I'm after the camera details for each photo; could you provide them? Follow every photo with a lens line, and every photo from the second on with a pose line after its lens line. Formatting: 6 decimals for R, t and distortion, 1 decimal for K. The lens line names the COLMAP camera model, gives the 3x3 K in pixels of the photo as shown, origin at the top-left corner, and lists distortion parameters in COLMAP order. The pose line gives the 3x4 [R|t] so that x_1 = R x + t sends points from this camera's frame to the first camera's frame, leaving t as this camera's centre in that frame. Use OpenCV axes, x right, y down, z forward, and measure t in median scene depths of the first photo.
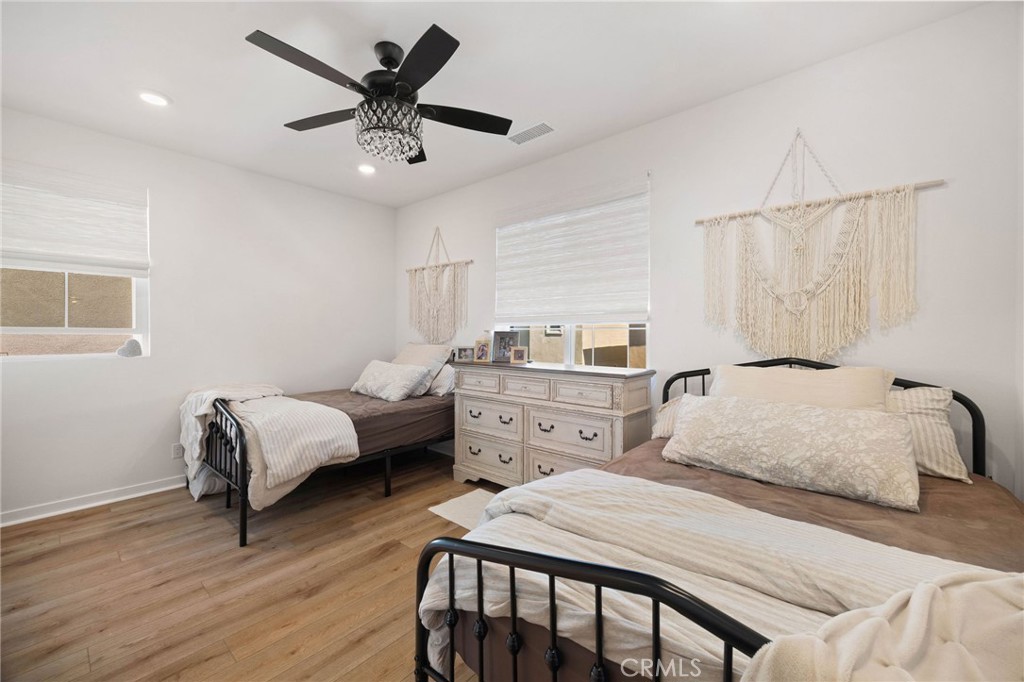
lens RADIAL K [[419.2, 0, 517.3], [0, 419.2, 337.0], [0, 0, 1]] dist [0.000204, 0.001083]
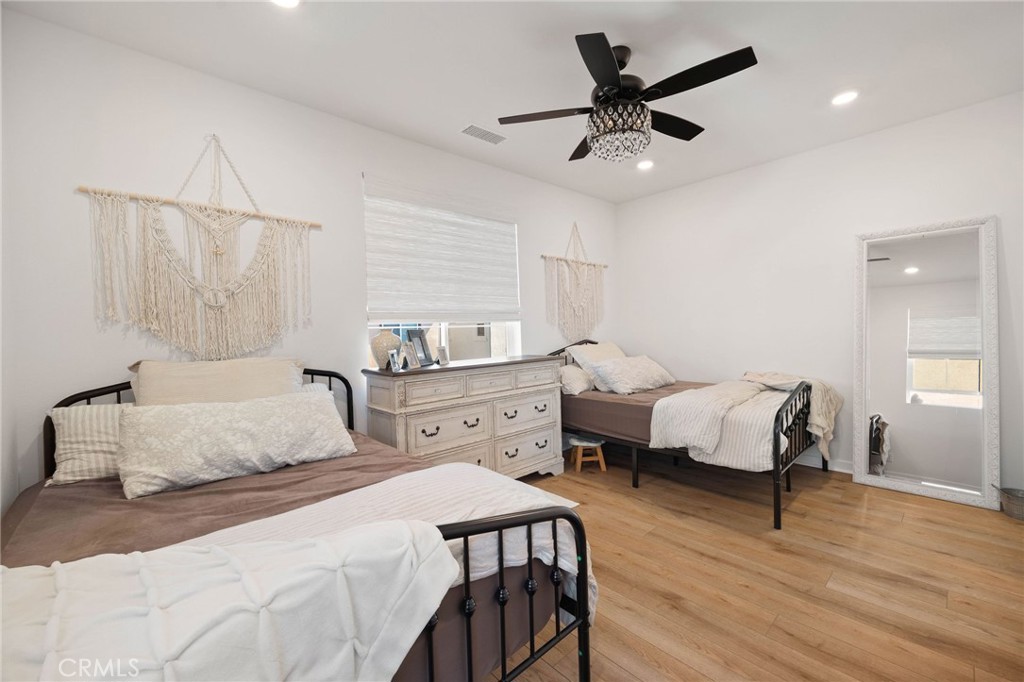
lens RADIAL K [[419.2, 0, 516.3], [0, 419.2, 339.0], [0, 0, 1]] dist [0.000204, 0.001083]
pose [[0.089229, -0.023573, 0.995732, -0.990939], [0.039159, 0.999030, 0.020142, -0.004255], [-0.995241, 0.037195, 0.090066, 0.850149]]
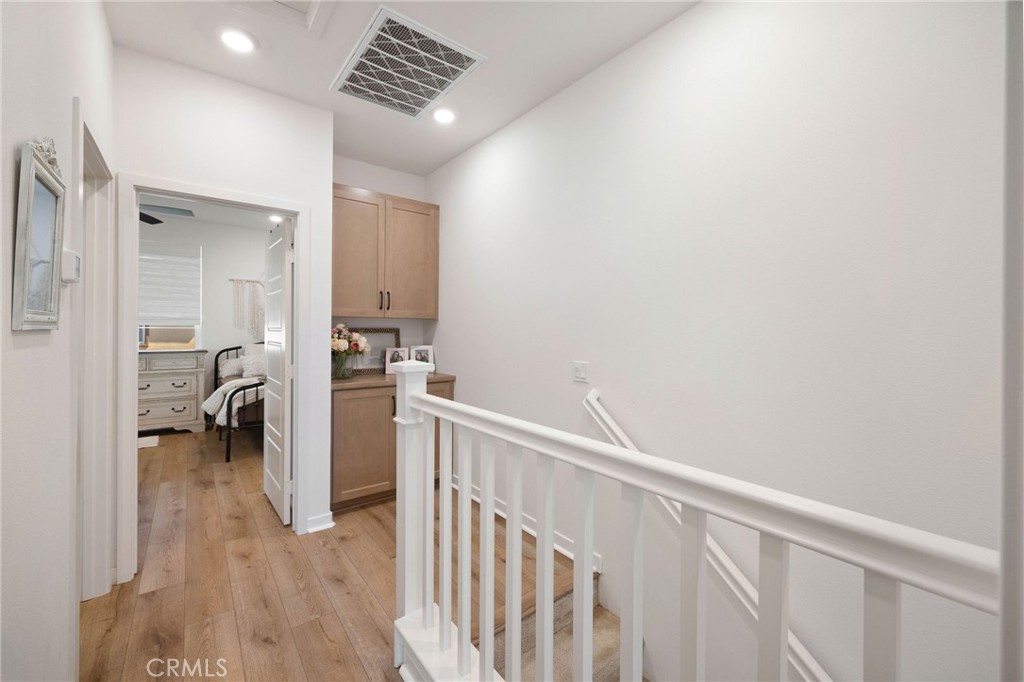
lens RADIAL K [[419.2, 0, 514.7], [0, 419.2, 331.1], [0, 0, 1]] dist [0.000204, 0.001083]
pose [[0.190843, 0.002986, 0.981616, -1.247174], [0.008278, 0.999955, -0.004651, 0.012901], [-0.981586, 0.009013, 0.190810, -0.753025]]
